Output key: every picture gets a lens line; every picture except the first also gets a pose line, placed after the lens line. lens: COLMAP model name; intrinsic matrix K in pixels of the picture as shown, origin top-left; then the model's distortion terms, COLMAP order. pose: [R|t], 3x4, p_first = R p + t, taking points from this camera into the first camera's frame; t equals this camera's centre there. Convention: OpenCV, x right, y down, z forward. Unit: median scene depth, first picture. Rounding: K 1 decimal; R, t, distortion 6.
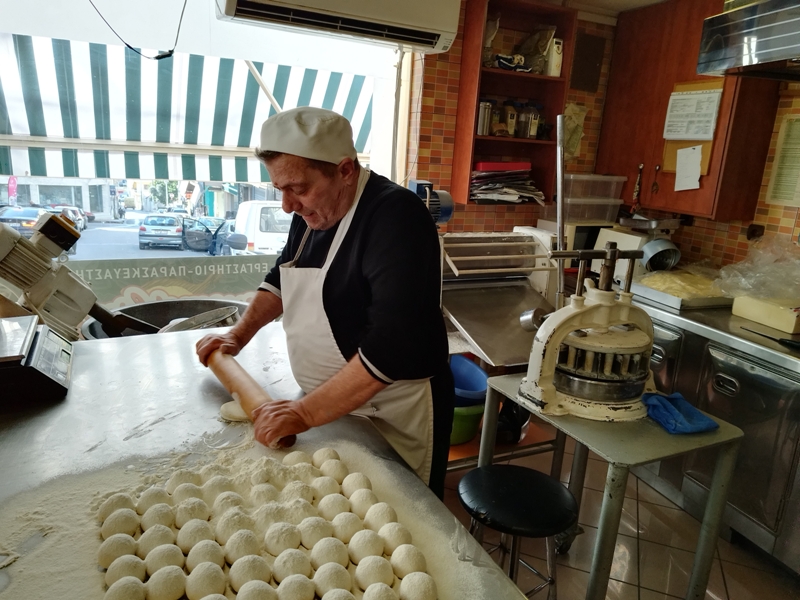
lens RADIAL K [[585.5, 0, 402.8], [0, 585.5, 298.5], [0, 0, 1]] dist [0.070199, -0.095379]
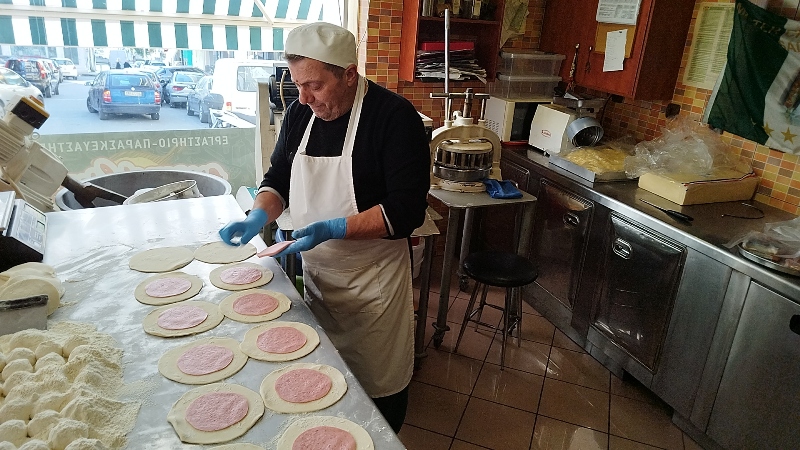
lens RADIAL K [[587.1, 0, 403.2], [0, 587.1, 223.1], [0, 0, 1]] dist [0.058174, -0.070598]
pose [[0.999738, 0.004056, 0.022543, 0.072547], [-0.006603, 0.993451, 0.114068, -0.027746], [-0.021933, -0.114187, 0.993217, -0.109467]]
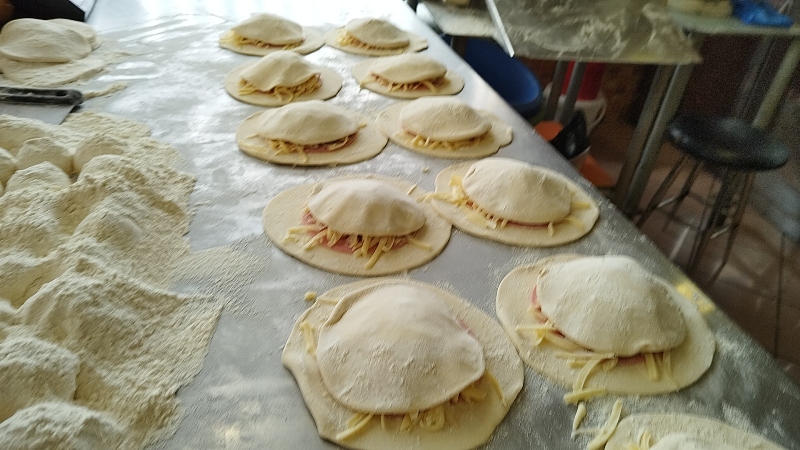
lens RADIAL K [[587.2, 0, 400.0], [0, 587.2, 225.0], [0, 0, 1]] dist [0.055536, -0.073922]
pose [[0.984866, 0.123993, -0.121095, -0.032151], [-0.077985, 0.941009, 0.329273, 0.064148], [0.154779, -0.314847, 0.936437, 0.147204]]
